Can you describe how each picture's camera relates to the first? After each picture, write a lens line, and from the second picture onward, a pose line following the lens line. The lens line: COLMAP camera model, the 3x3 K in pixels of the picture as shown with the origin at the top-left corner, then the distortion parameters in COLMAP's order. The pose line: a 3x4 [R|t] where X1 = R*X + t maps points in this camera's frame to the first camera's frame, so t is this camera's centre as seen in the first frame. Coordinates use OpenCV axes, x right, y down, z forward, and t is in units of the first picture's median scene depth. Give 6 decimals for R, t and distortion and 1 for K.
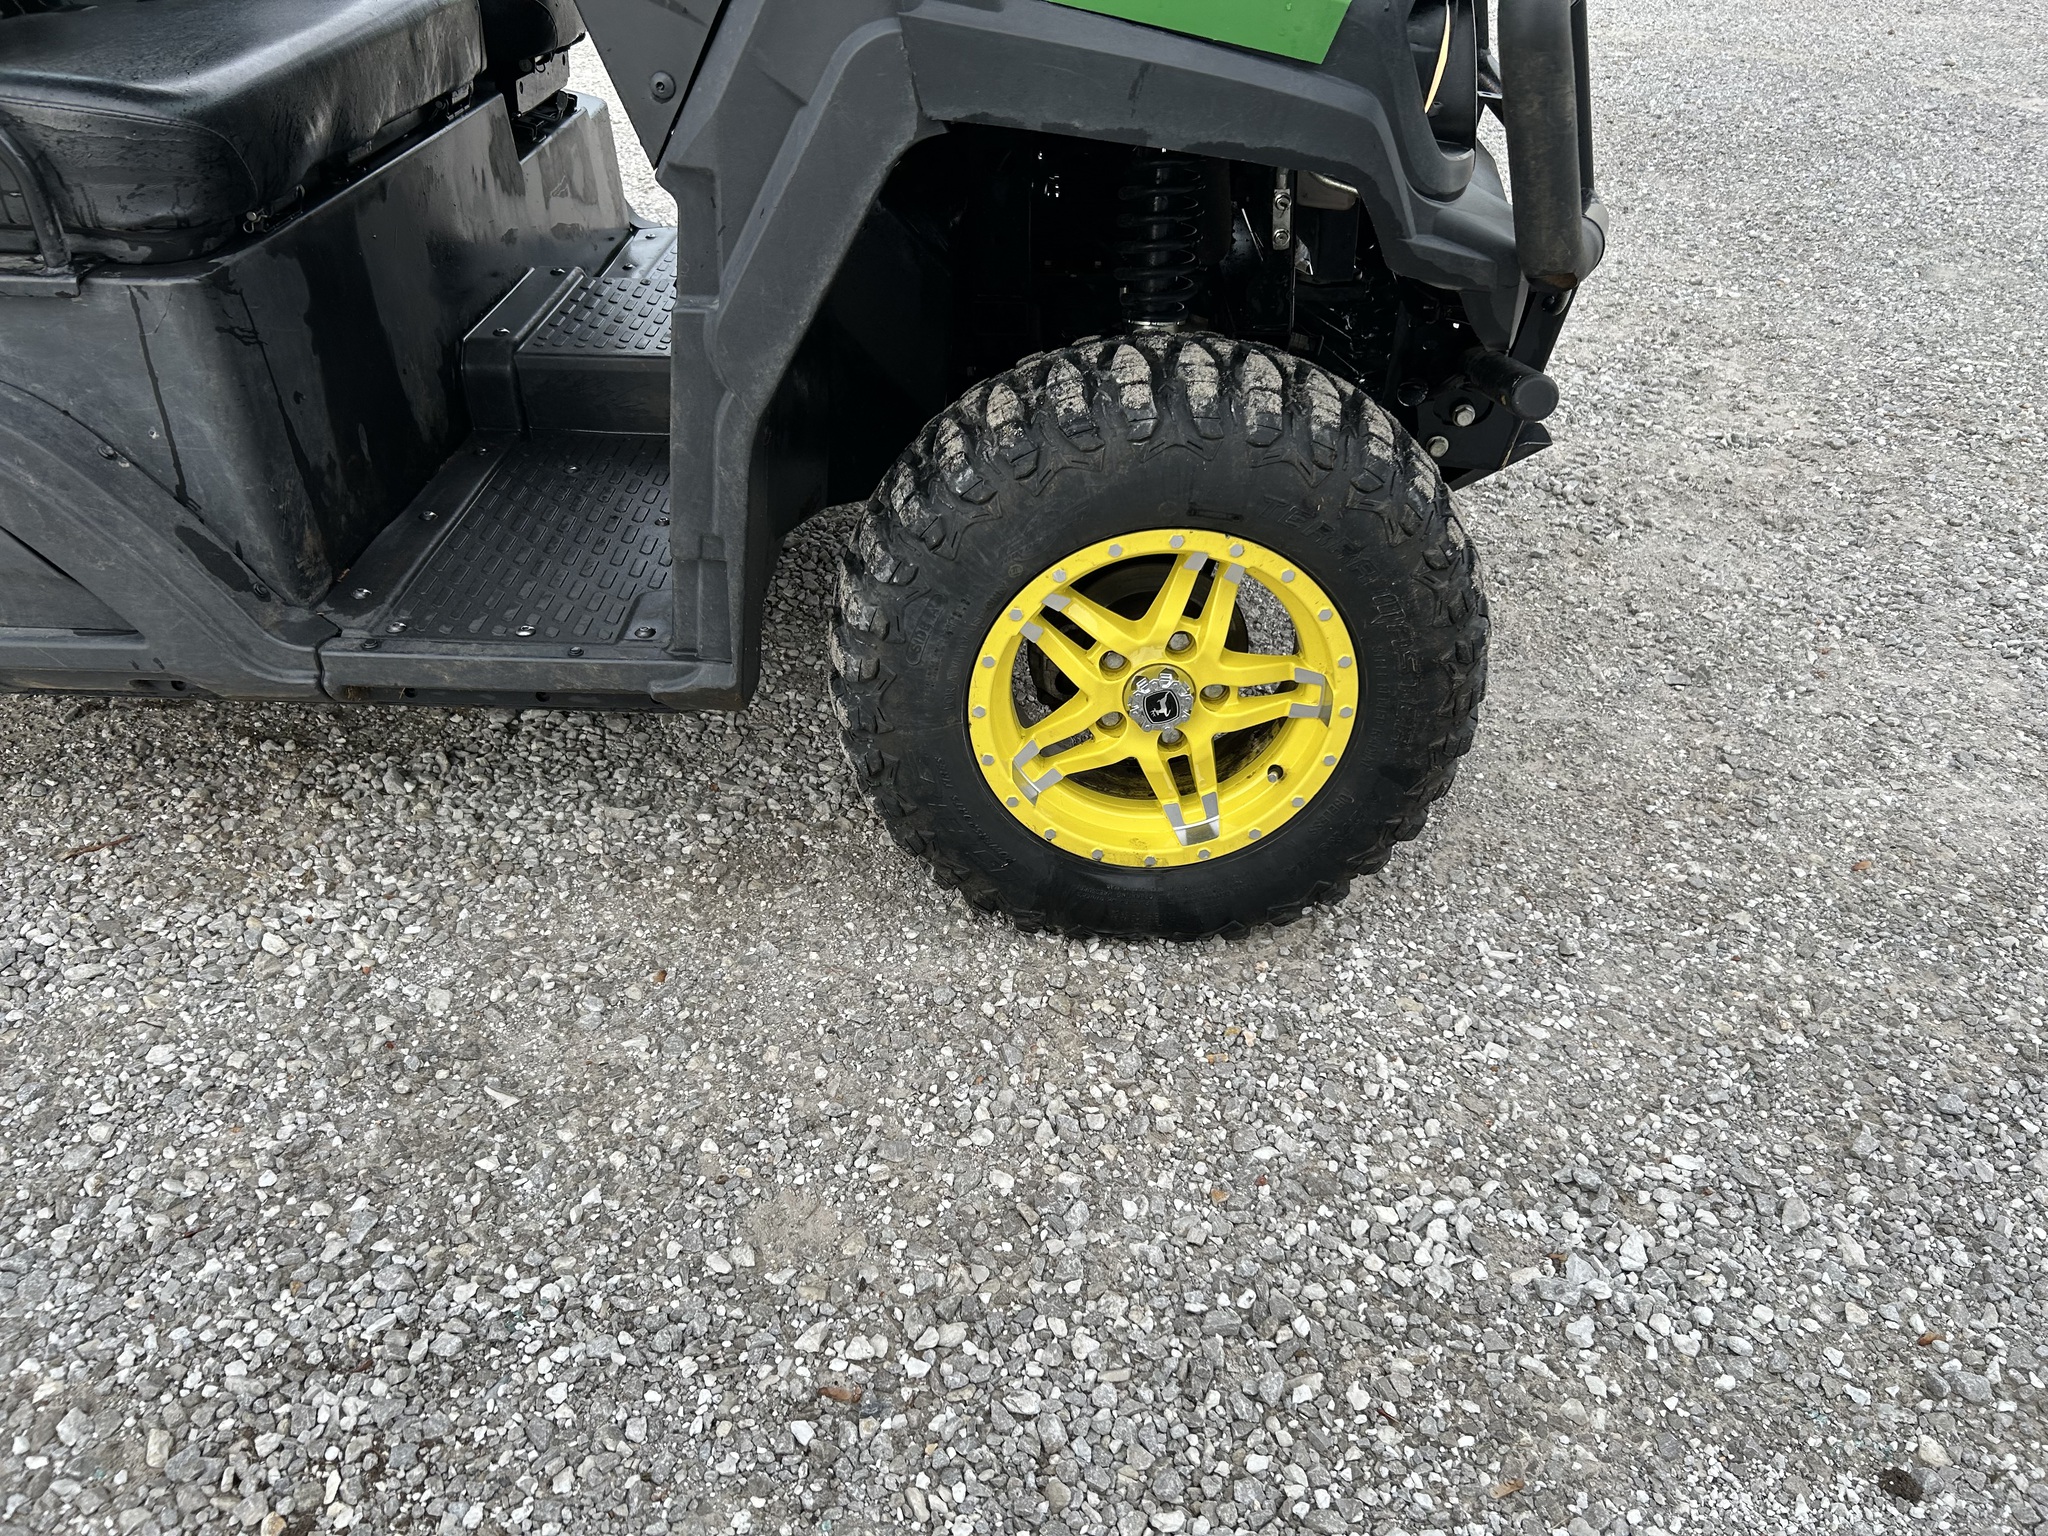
lens RADIAL K [[1545.1, 0, 1022.8], [0, 1545.1, 781.0], [0, 0, 1]] dist [0.051639, -0.054858]
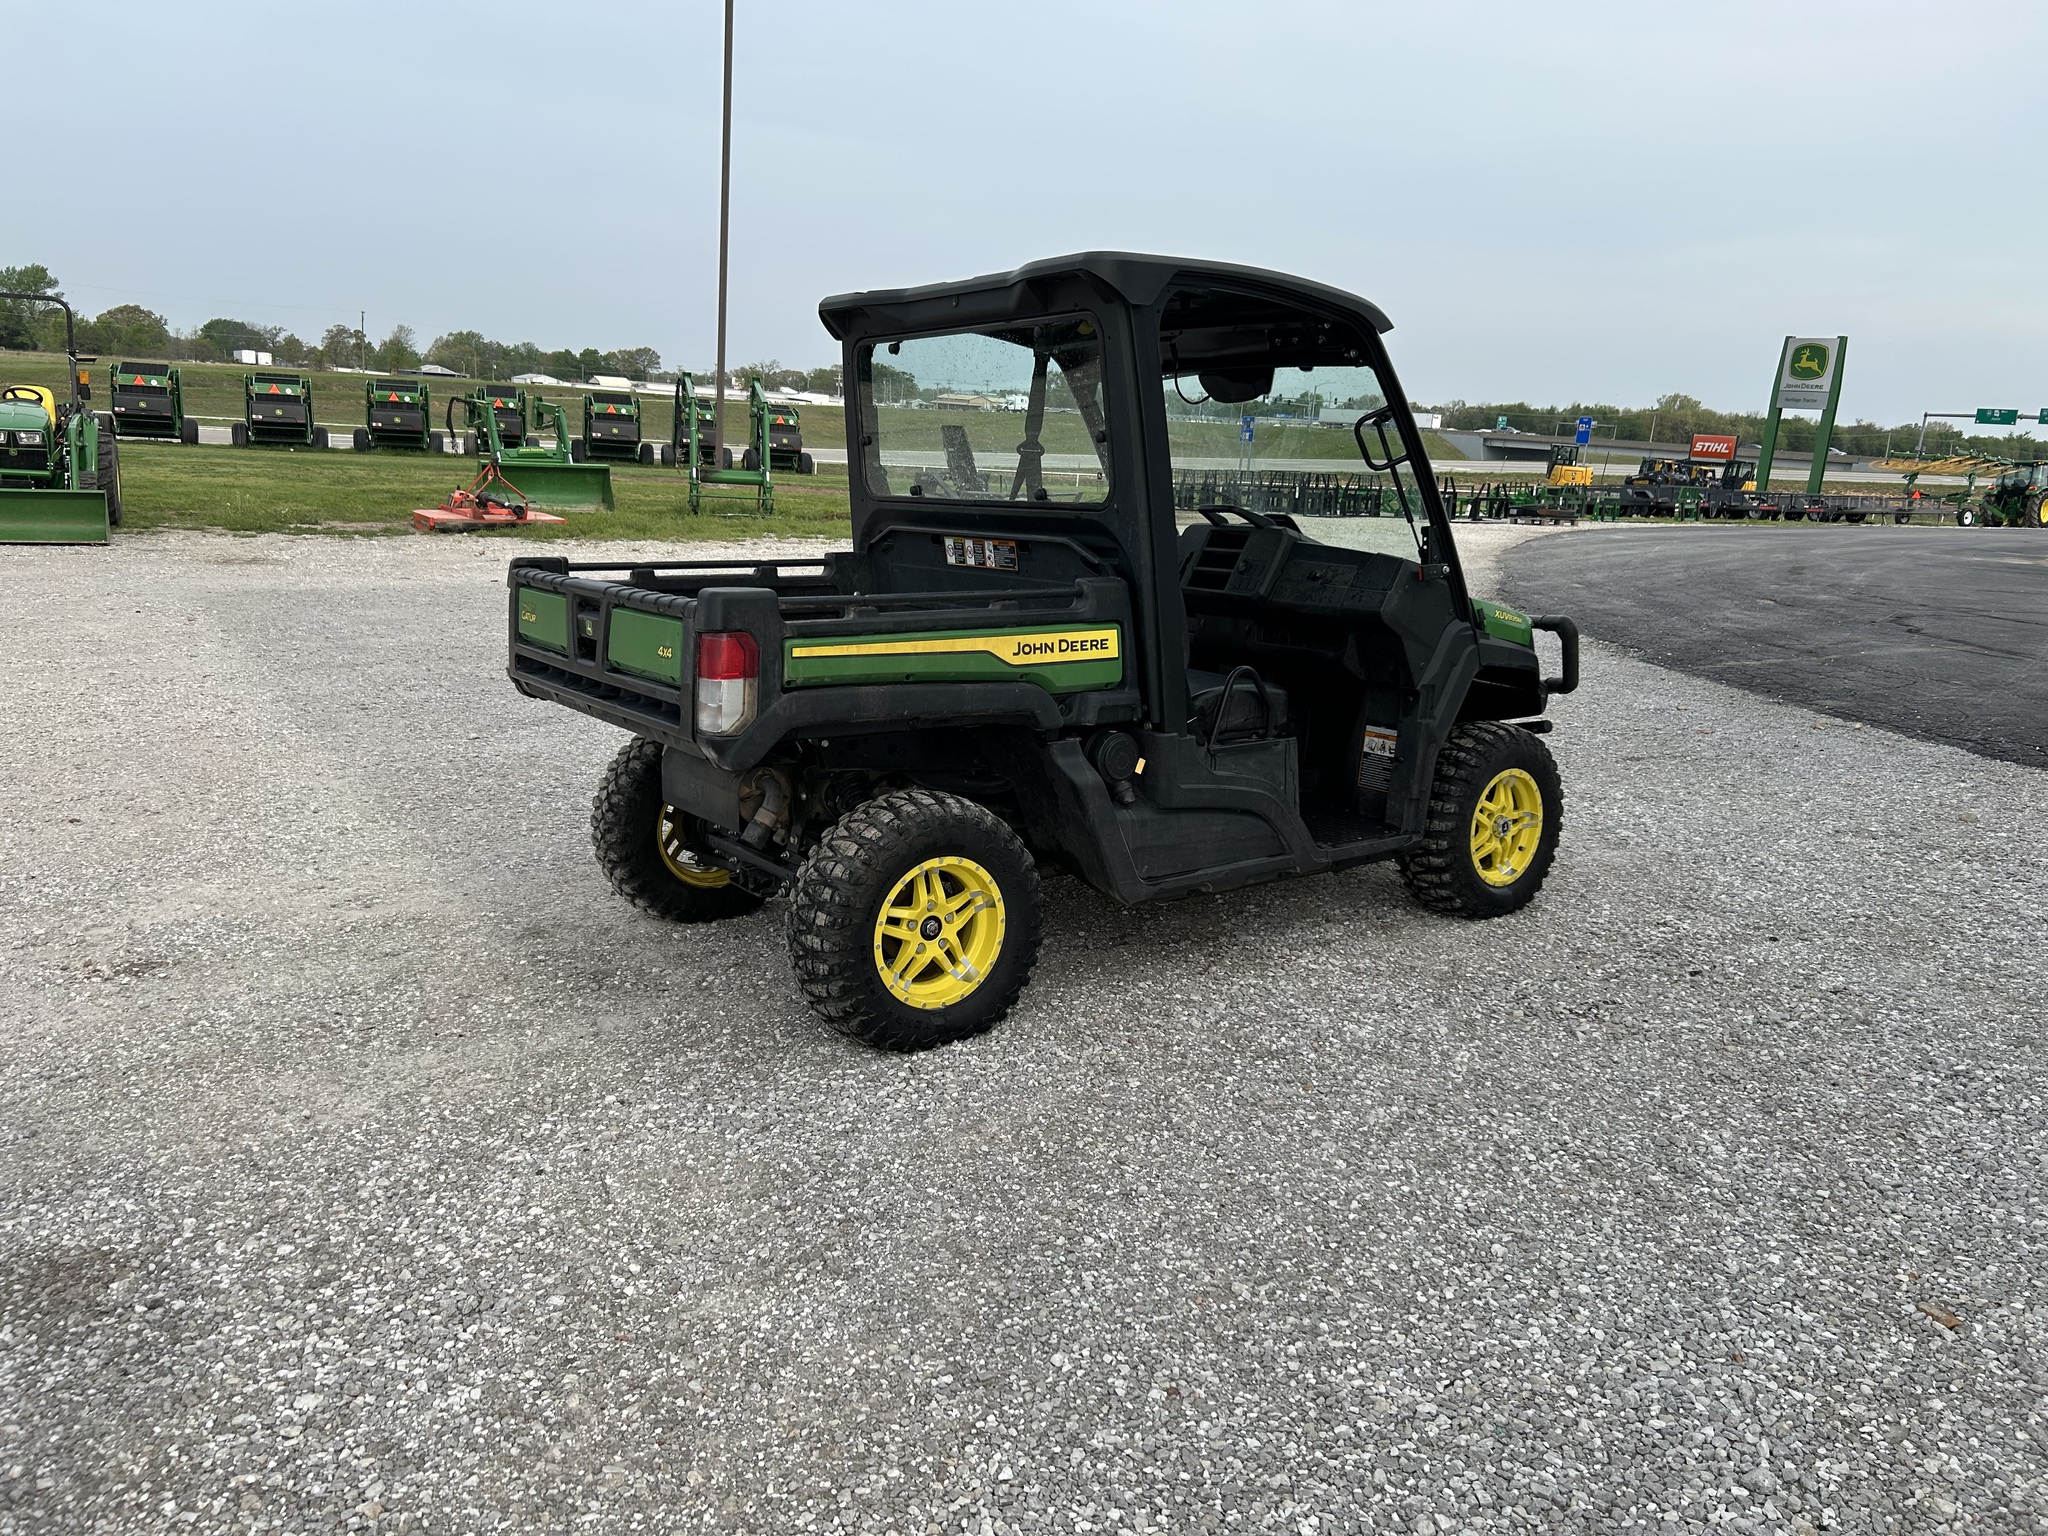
lens RADIAL K [[1545.1, 0, 1006.3], [0, 1545.1, 764.1], [0, 0, 1]] dist [0.051639, -0.054858]
pose [[0.806030, -0.126097, 0.578286, -2.626820], [0.336923, 0.901043, -0.273137, 0.369970], [-0.486620, 0.414994, 0.768753, -1.055234]]
